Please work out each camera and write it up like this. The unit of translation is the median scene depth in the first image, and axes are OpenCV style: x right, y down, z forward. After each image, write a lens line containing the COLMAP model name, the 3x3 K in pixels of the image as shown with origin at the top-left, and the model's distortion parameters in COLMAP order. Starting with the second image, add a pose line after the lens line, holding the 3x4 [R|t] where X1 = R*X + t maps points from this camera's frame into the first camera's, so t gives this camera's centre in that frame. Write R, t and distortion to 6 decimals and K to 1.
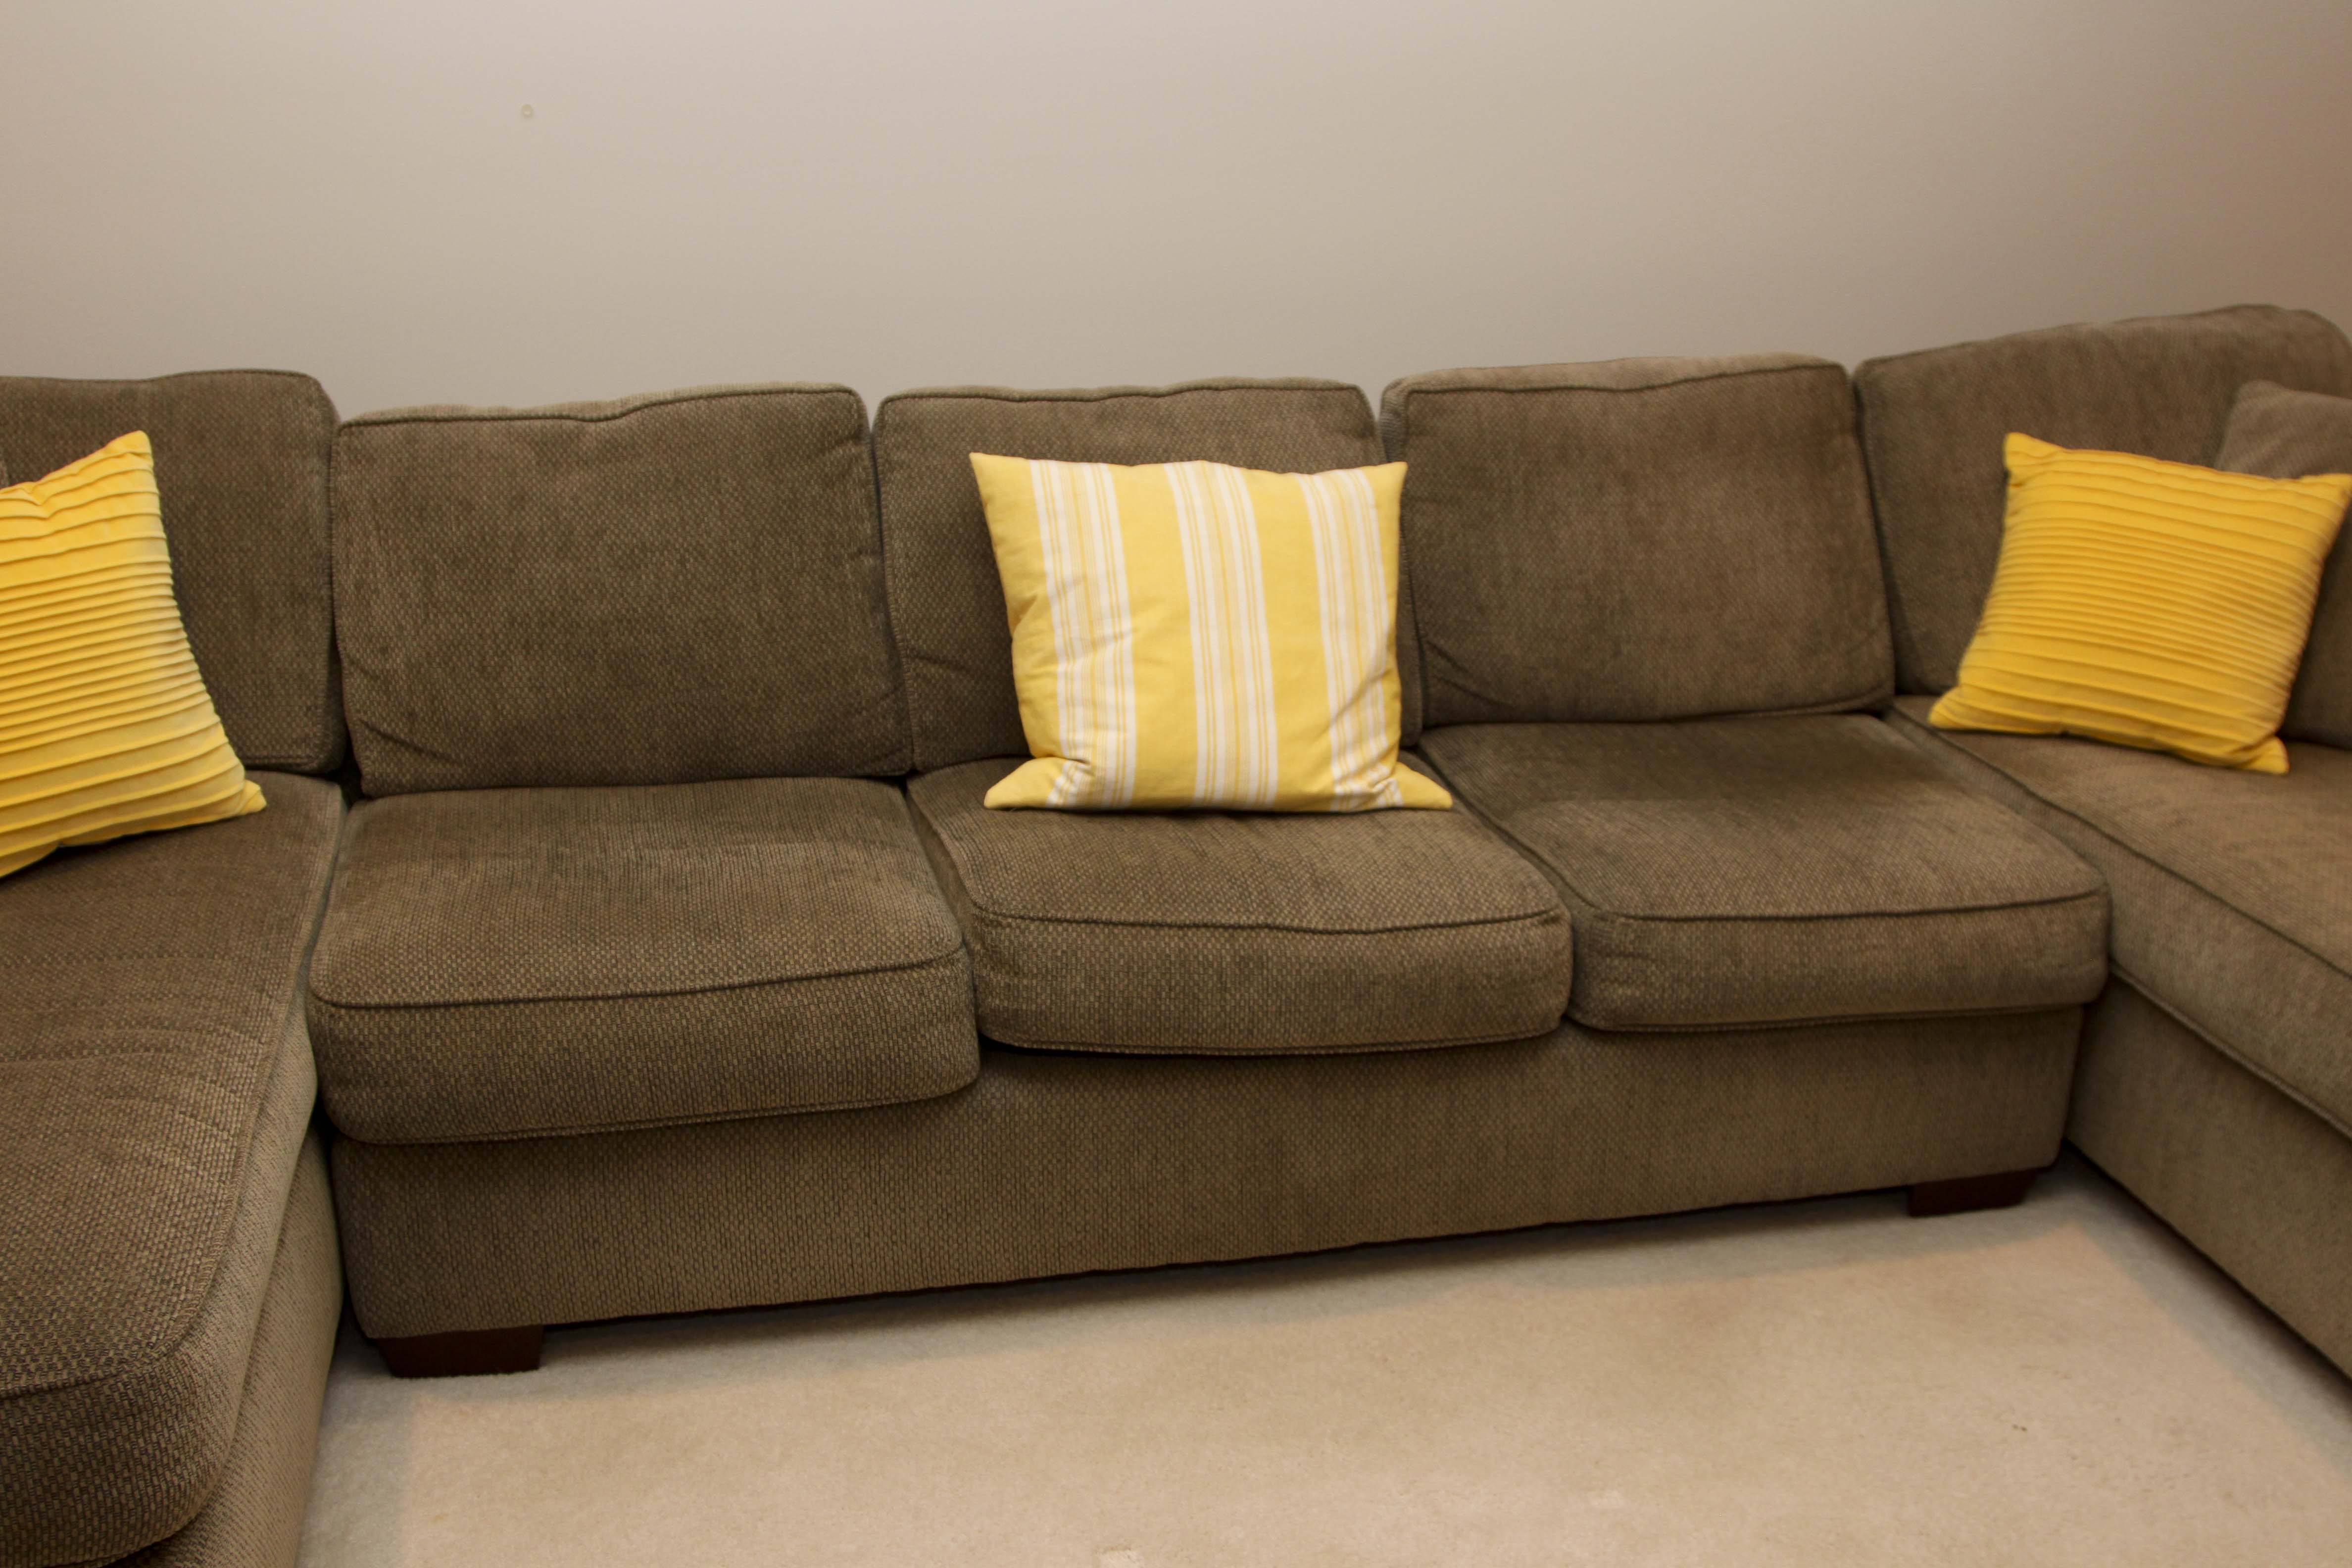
lens RADIAL K [[2537.5, 0, 1176.0], [0, 2537.5, 784.0], [0, 0, 1]] dist [-0.154189, 0.119326]
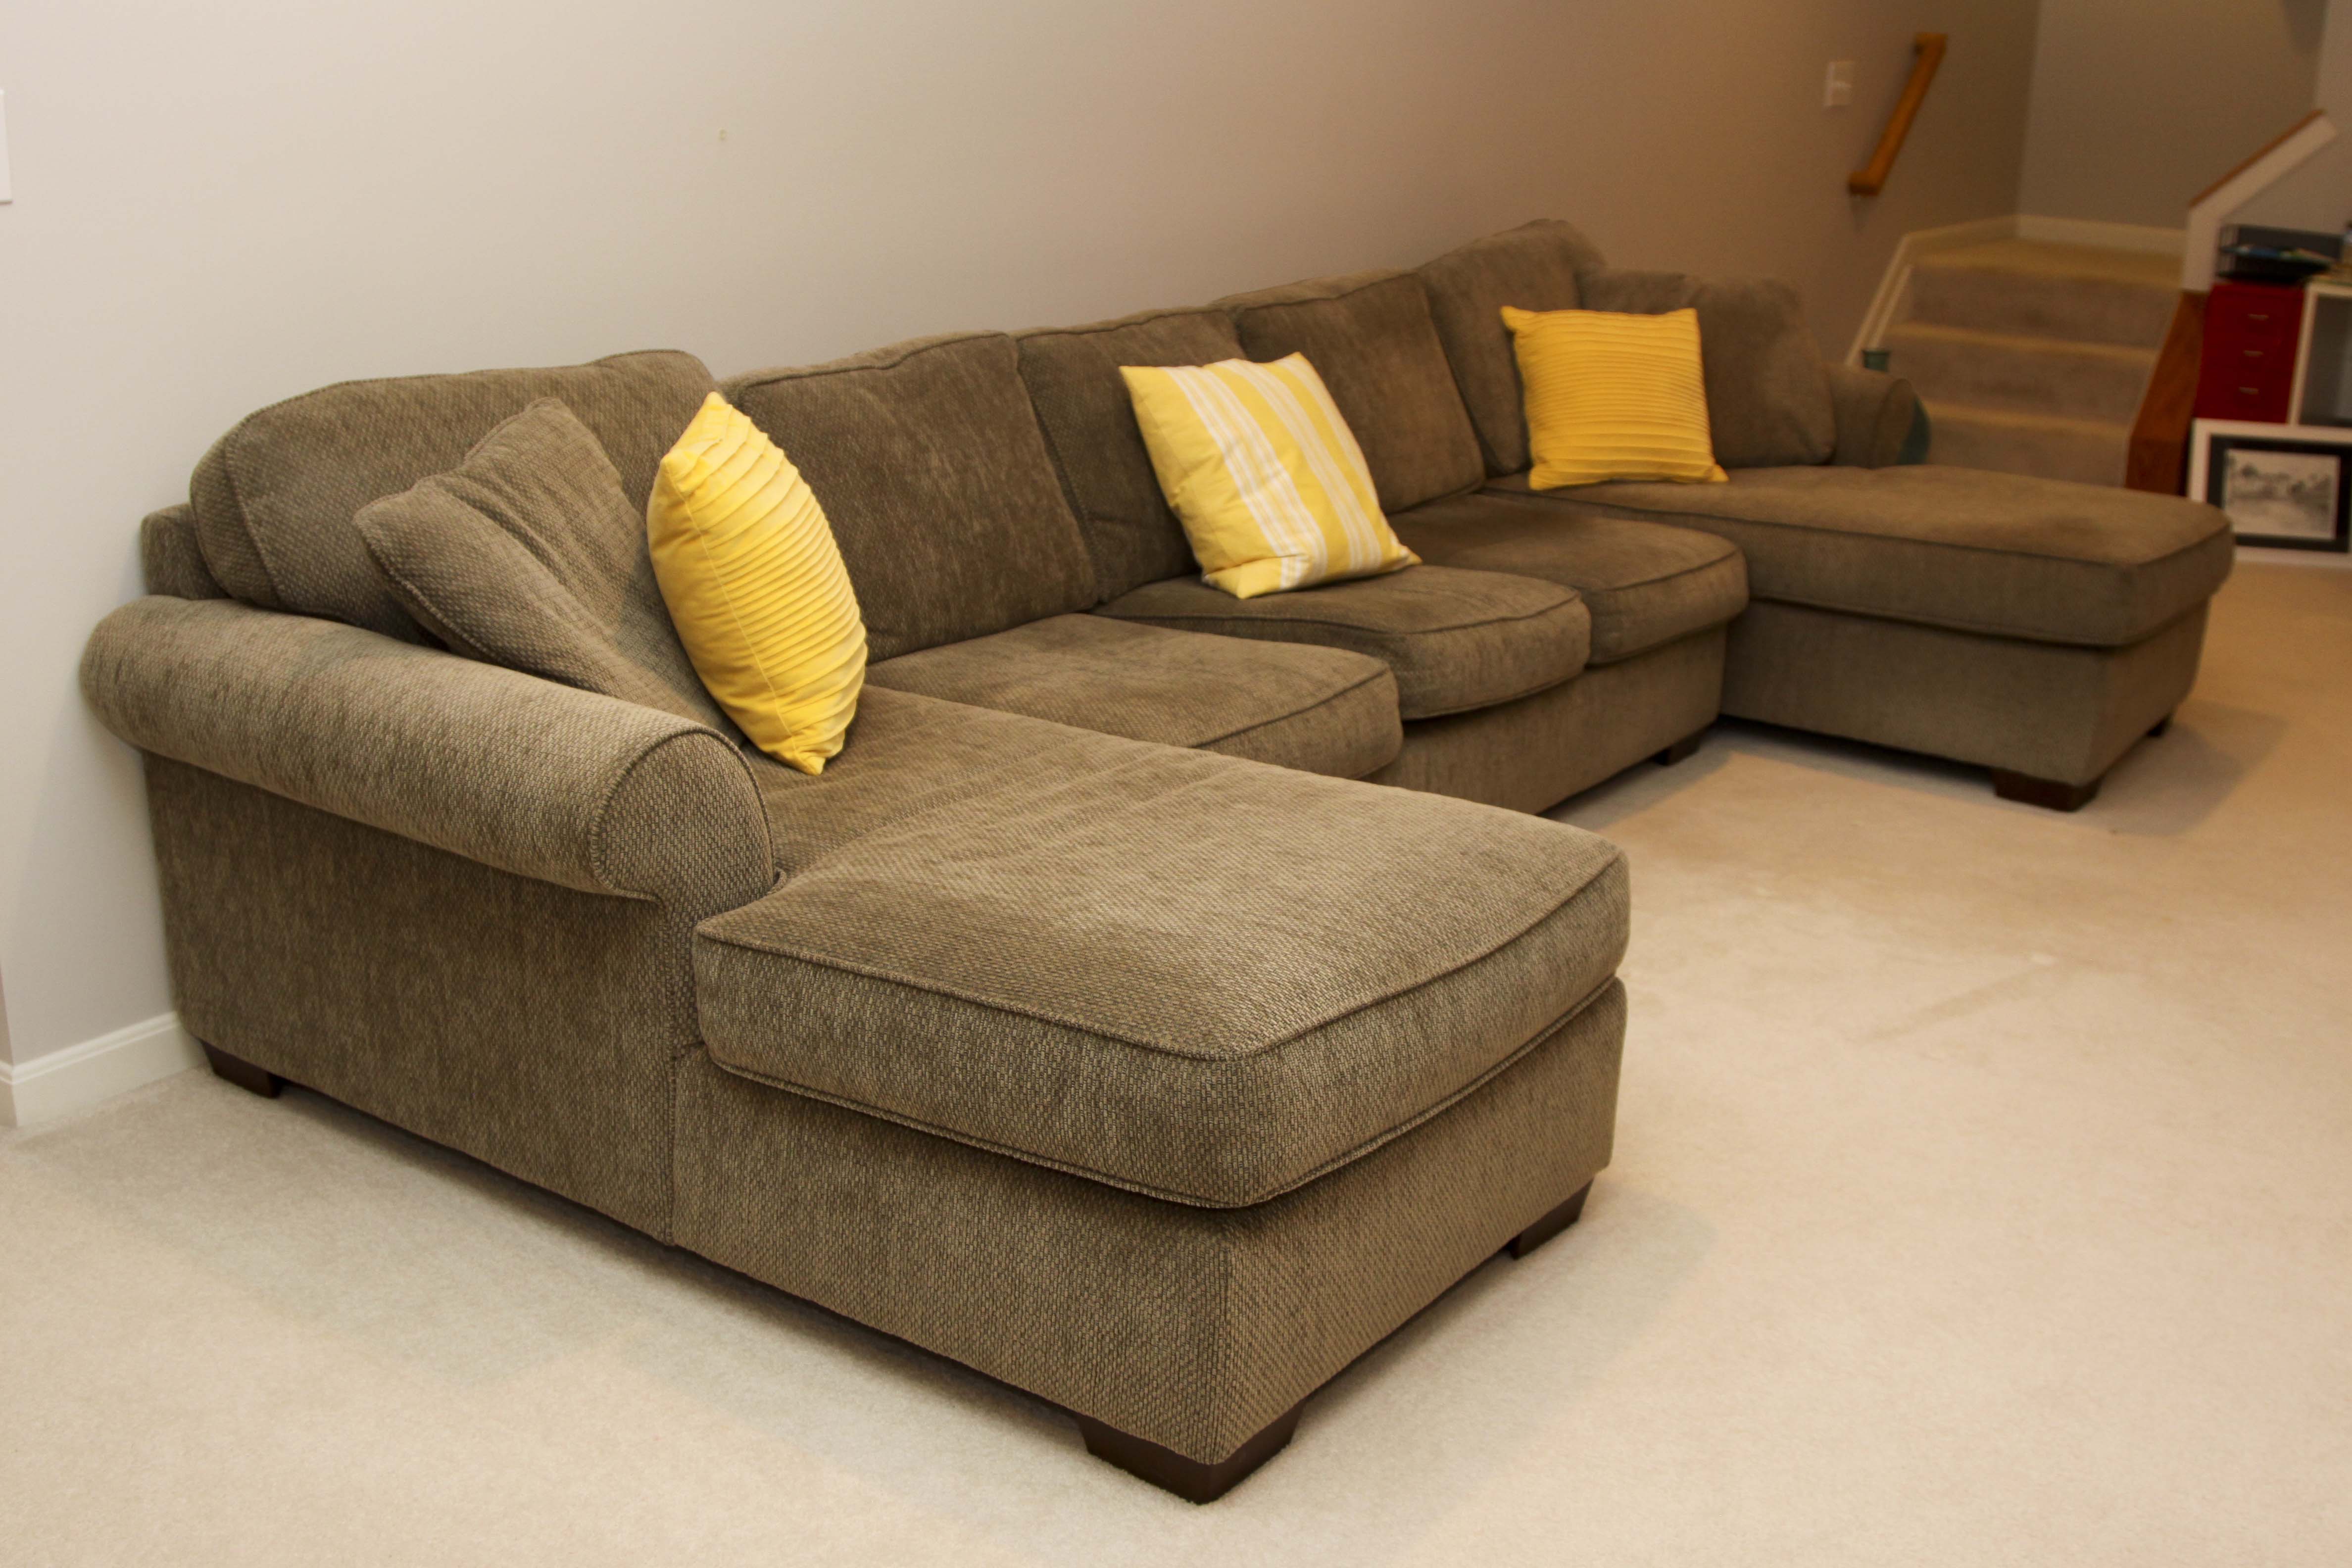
lens RADIAL K [[2559.3, 0, 1176.0], [0, 2559.3, 784.0], [0, 0, 1]] dist [-0.136189, 0.012114]
pose [[0.744460, -0.195510, 0.638401, -1.029920], [0.205073, 0.976904, 0.060033, 0.016713], [-0.635393, 0.086227, 0.767360, -0.084912]]
